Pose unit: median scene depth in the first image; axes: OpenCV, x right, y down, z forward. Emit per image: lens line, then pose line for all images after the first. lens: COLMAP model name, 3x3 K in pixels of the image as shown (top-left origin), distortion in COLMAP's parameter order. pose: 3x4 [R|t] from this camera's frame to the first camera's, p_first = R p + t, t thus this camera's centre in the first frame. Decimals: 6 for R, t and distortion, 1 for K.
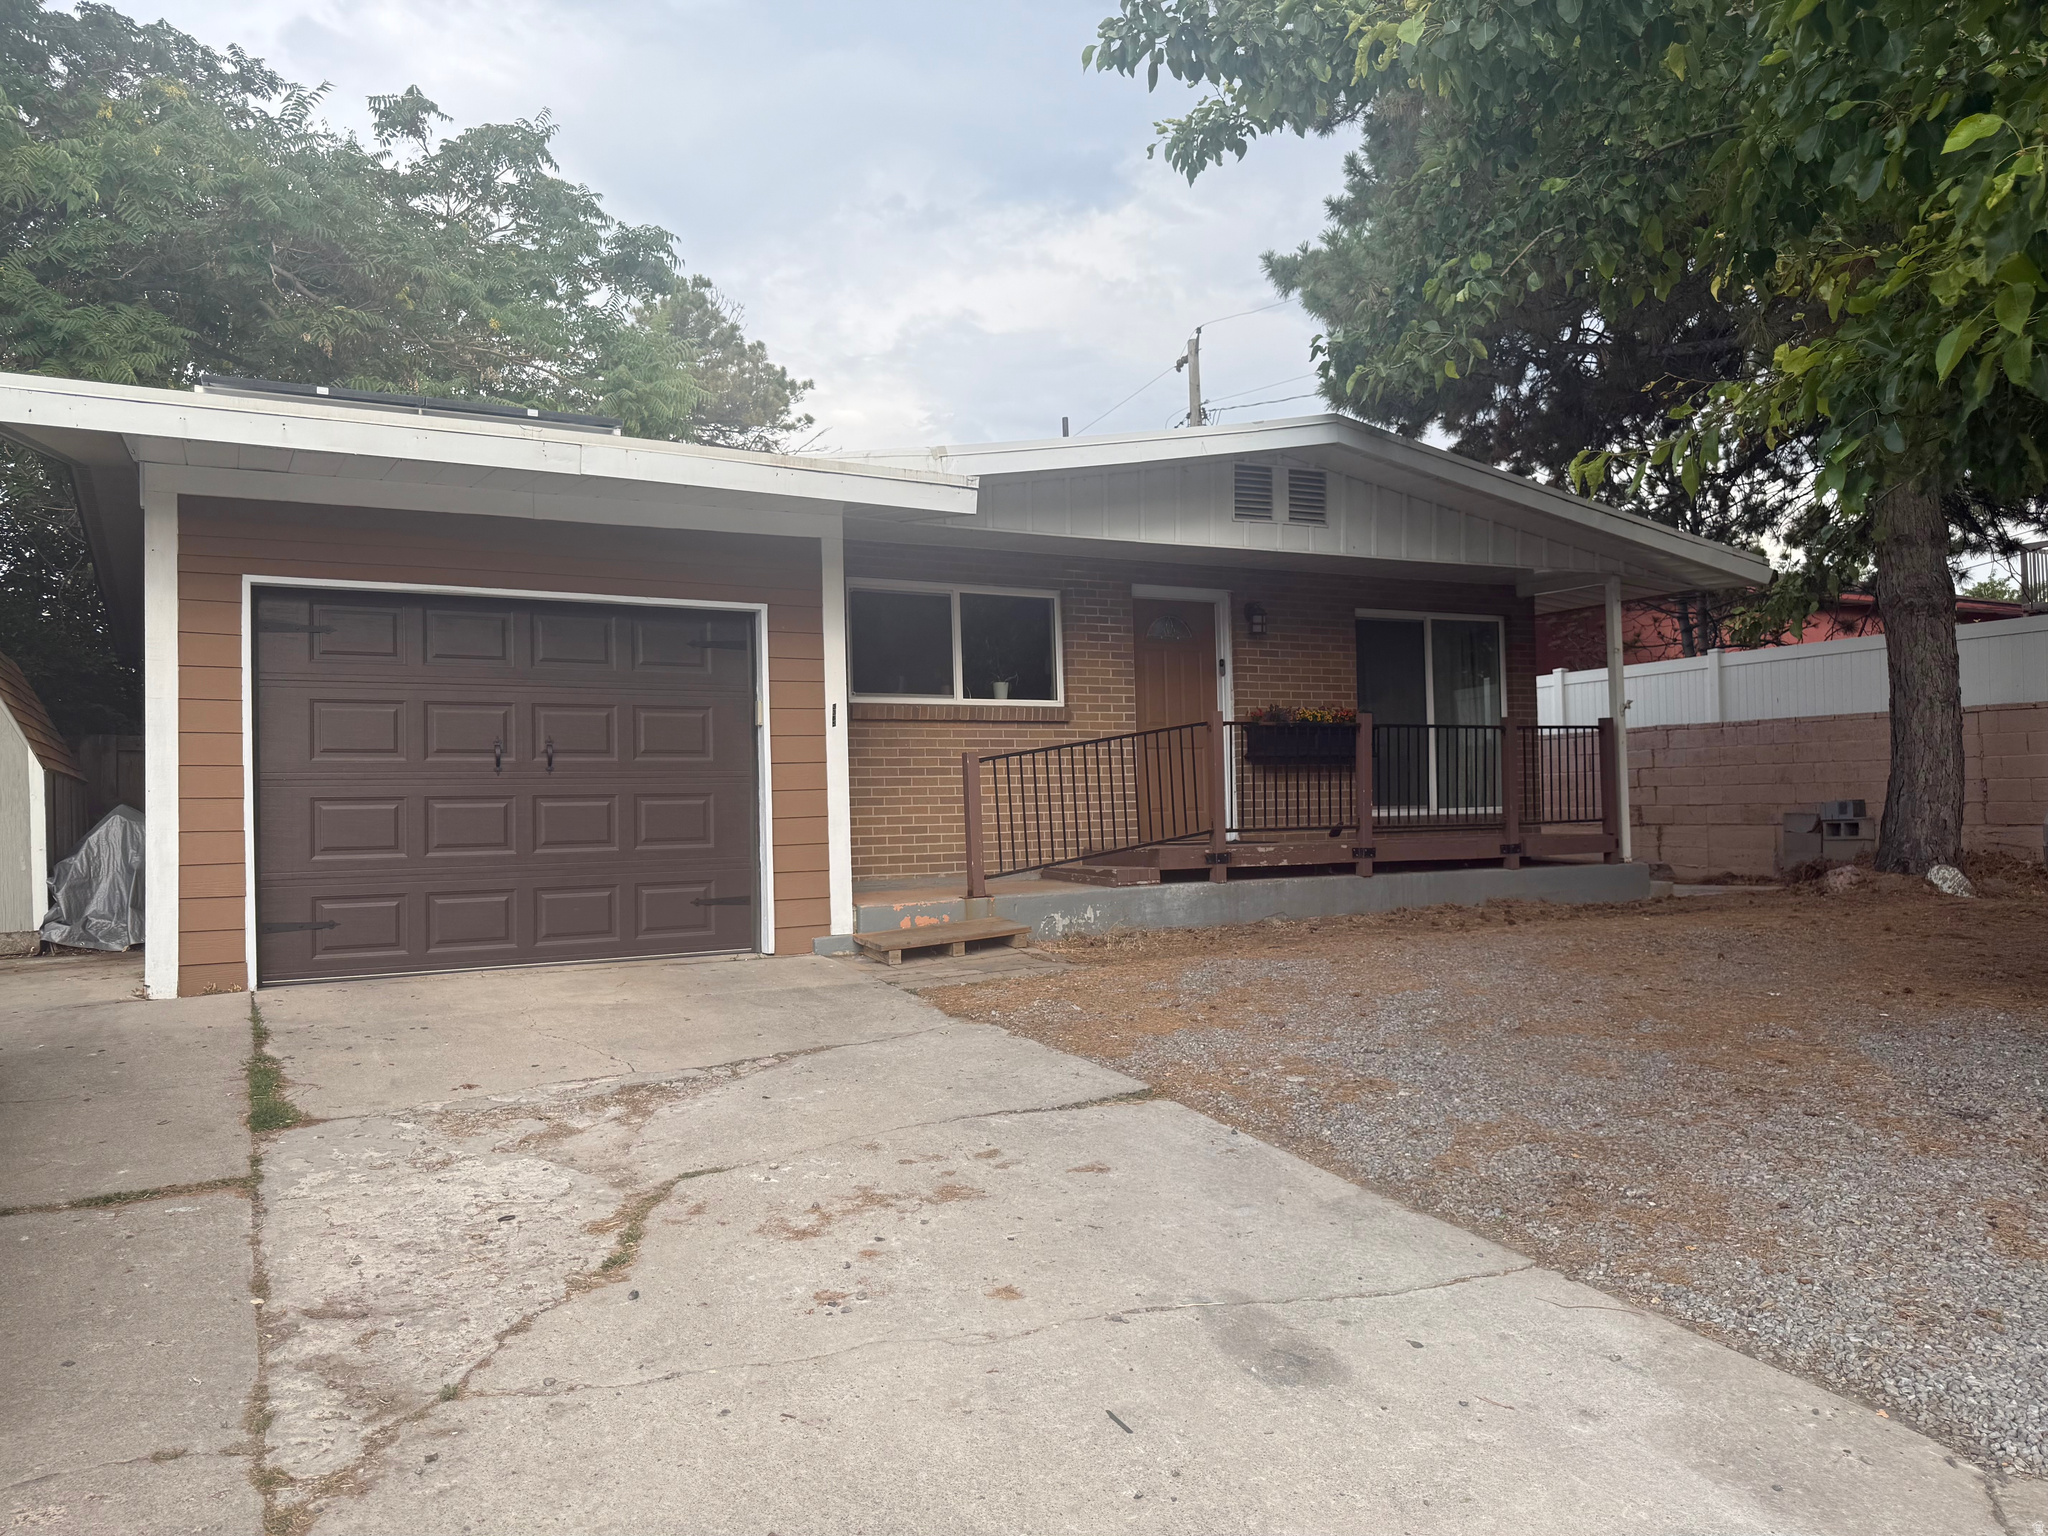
lens RADIAL K [[1450.3, 0, 1028.9], [0, 1450.3, 775.0], [0, 0, 1]] dist [0.071039, -0.052014]
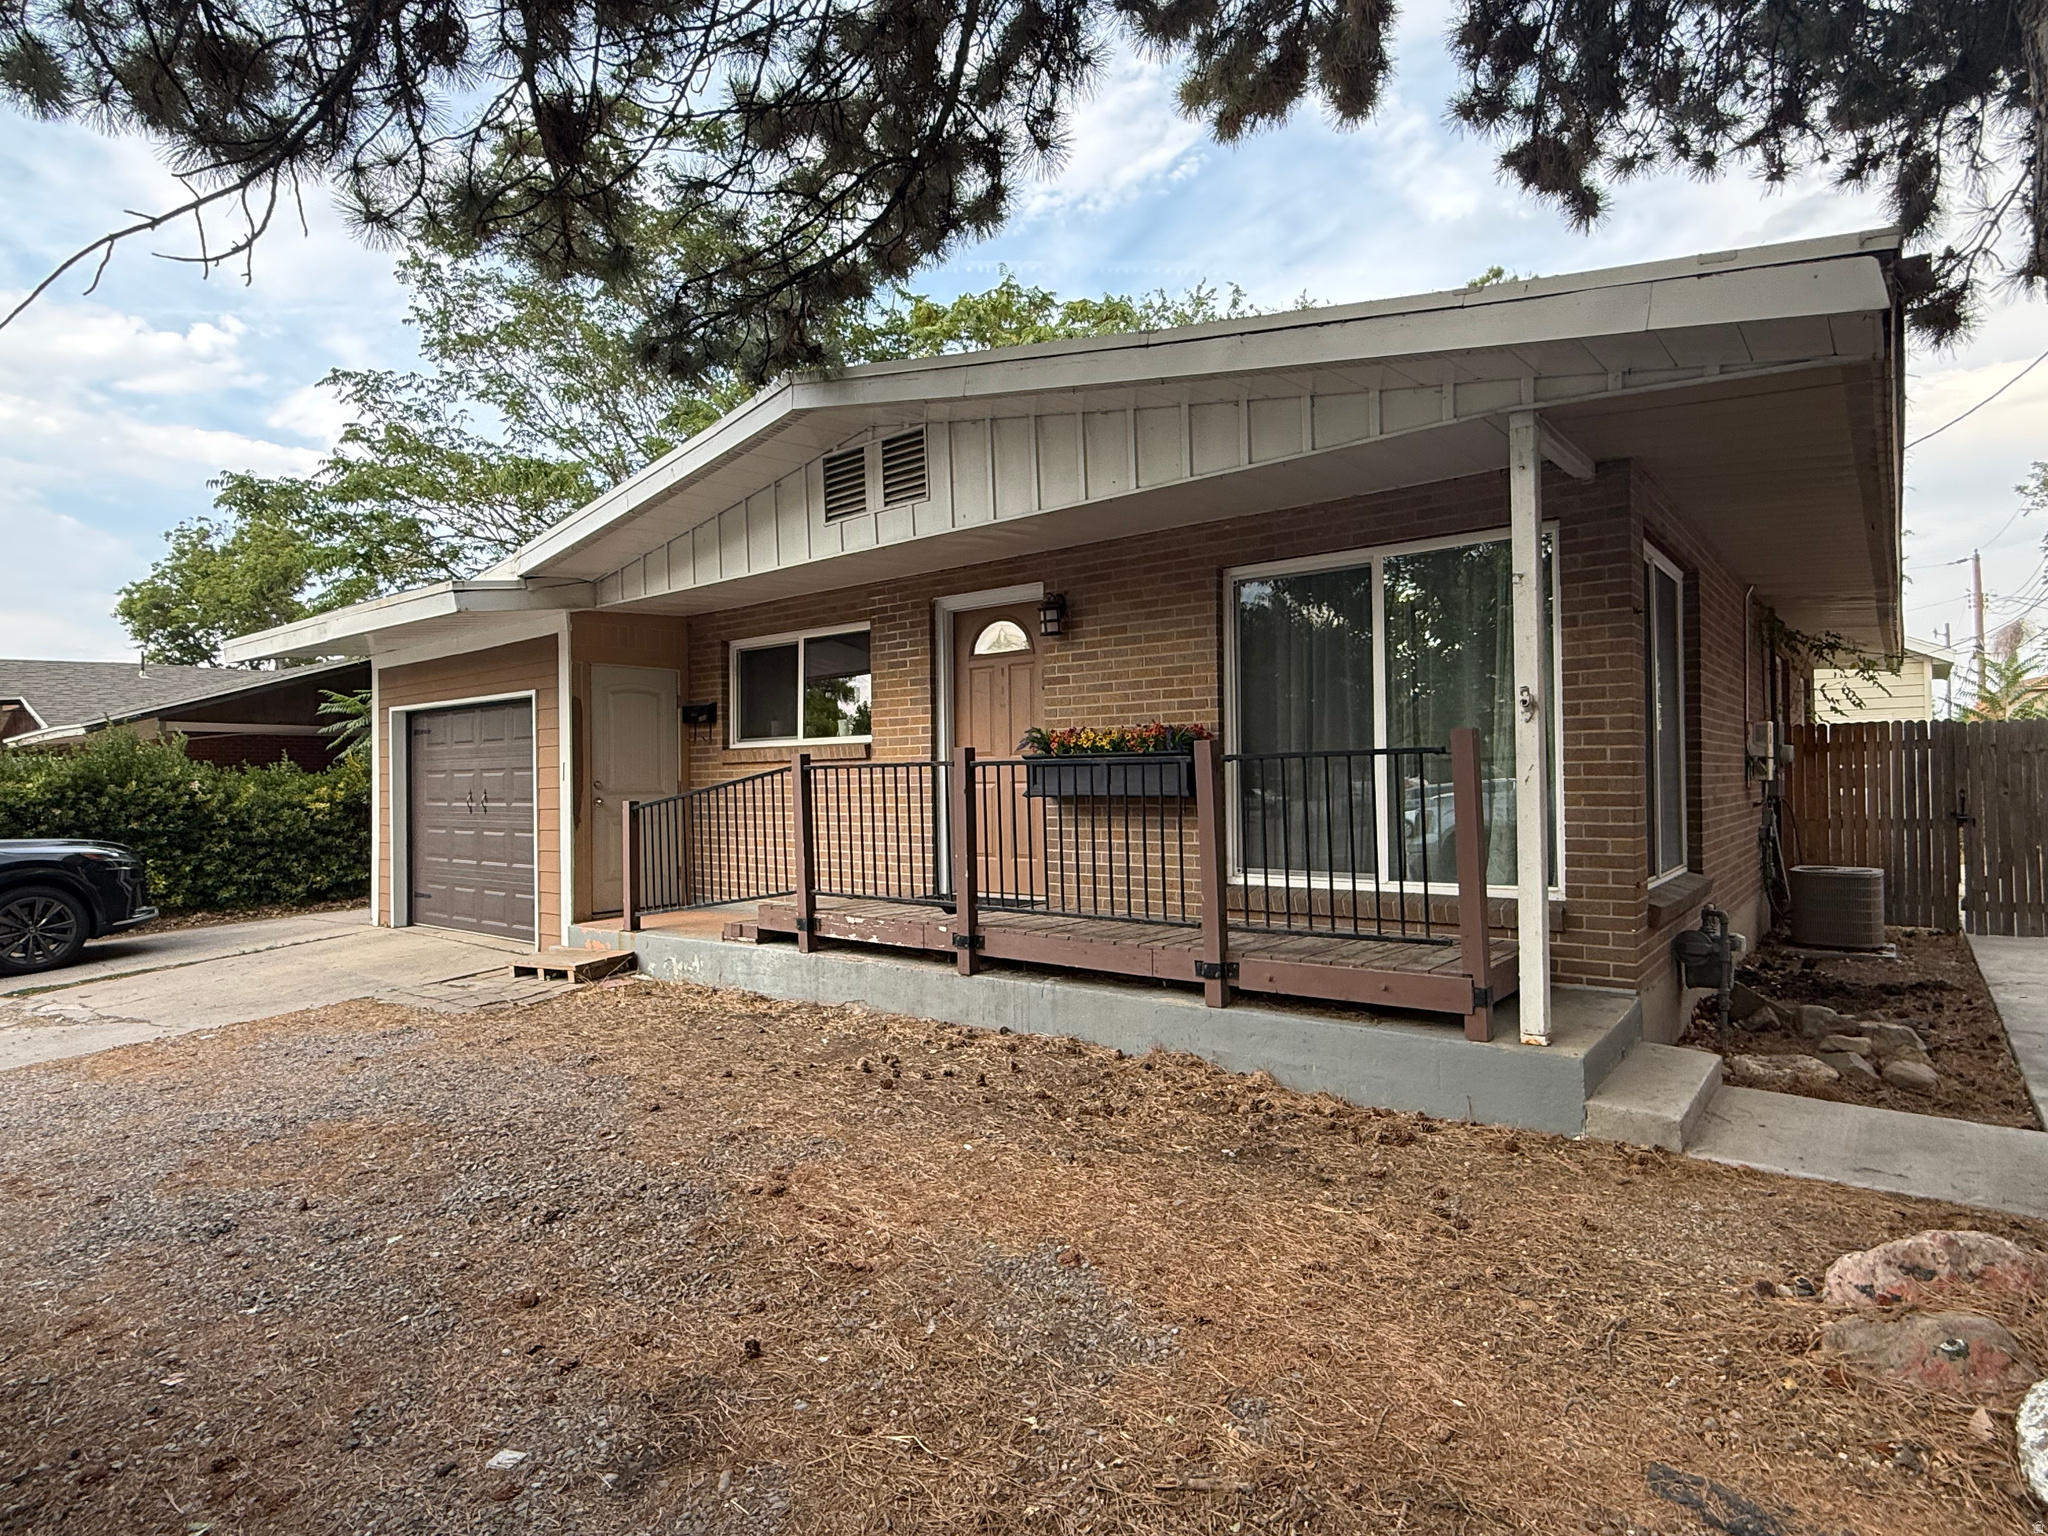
lens RADIAL K [[1106.2, 0, 1024.3], [0, 1106.2, 770.0], [0, 0, 1]] dist [0.003075, 0.000119]
pose [[0.389229, 0.009379, -0.921093, 0.805025], [0.032050, 0.999205, 0.023718, -0.046913], [0.920583, -0.038753, 0.388619, 0.883960]]
